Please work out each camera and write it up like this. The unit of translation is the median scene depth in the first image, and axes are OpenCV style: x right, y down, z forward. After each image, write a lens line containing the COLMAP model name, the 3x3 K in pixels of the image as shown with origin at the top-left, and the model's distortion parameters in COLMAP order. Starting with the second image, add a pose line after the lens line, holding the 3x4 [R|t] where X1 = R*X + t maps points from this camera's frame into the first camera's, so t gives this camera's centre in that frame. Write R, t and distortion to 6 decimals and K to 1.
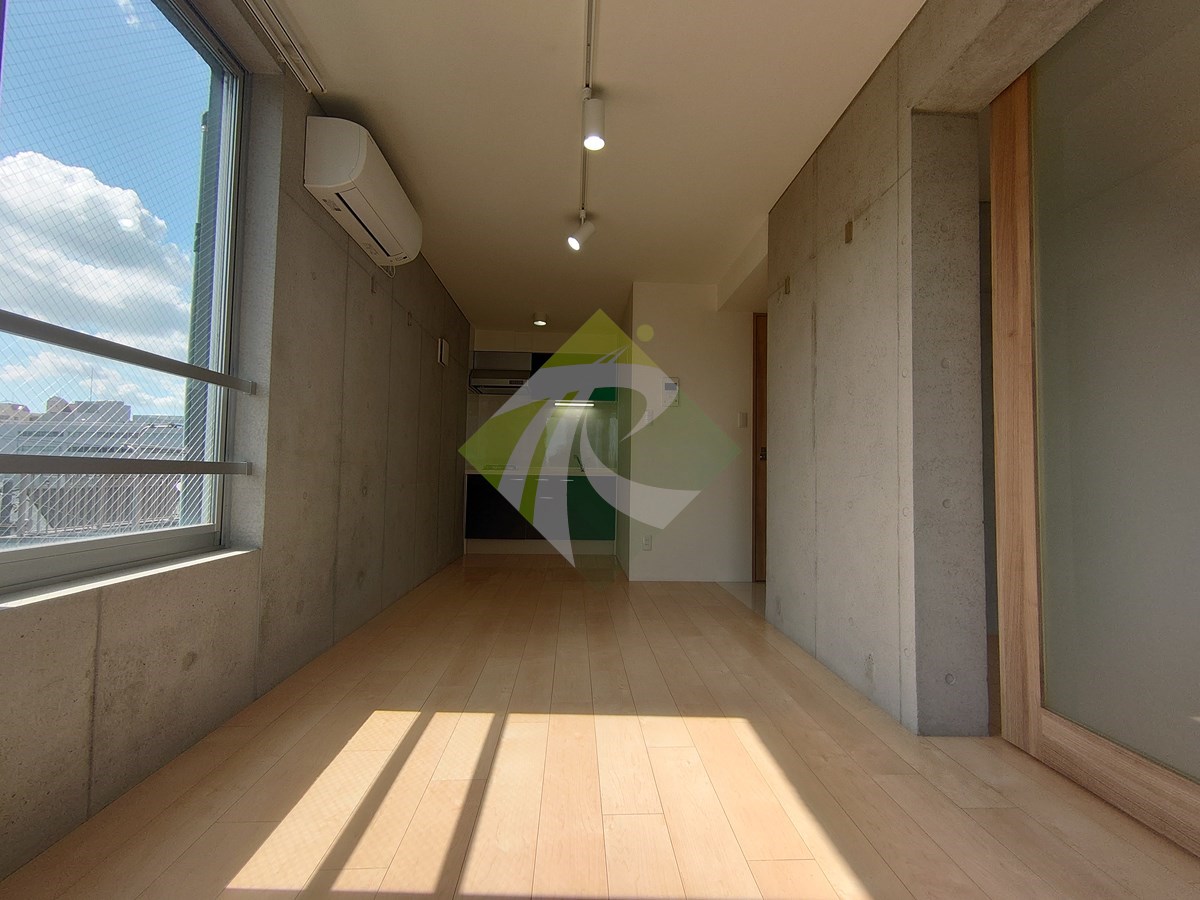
lens RADIAL K [[517.4, 0, 597.7], [0, 517.4, 452.7], [0, 0, 1]] dist [0.005632, -0.003015]
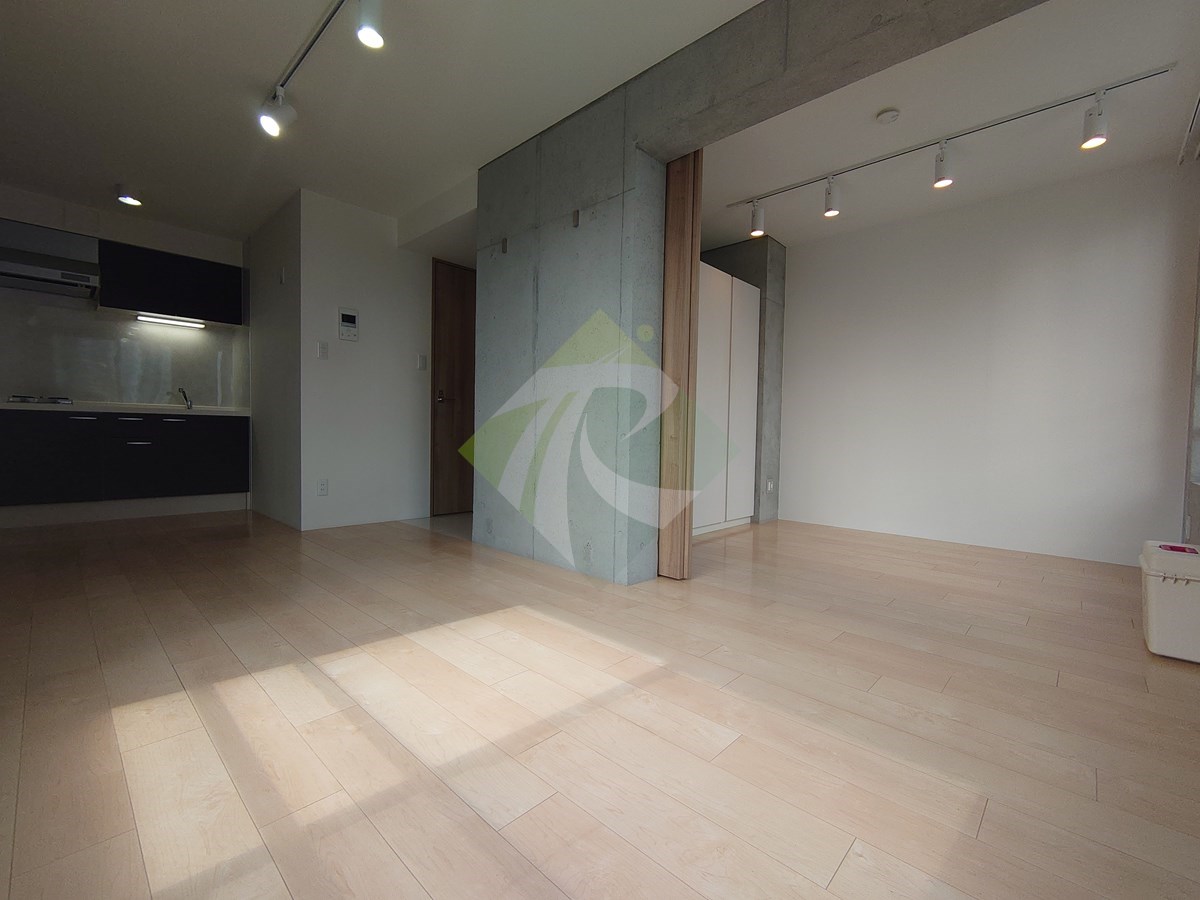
lens RADIAL K [[517.4, 0, 600.4], [0, 517.4, 451.8], [0, 0, 1]] dist [0.005632, -0.003015]
pose [[0.722512, -0.026639, 0.690845, -0.312663], [-0.039740, 0.996005, 0.079967, 0.030920], [-0.690215, -0.085231, 0.718567, 0.010485]]
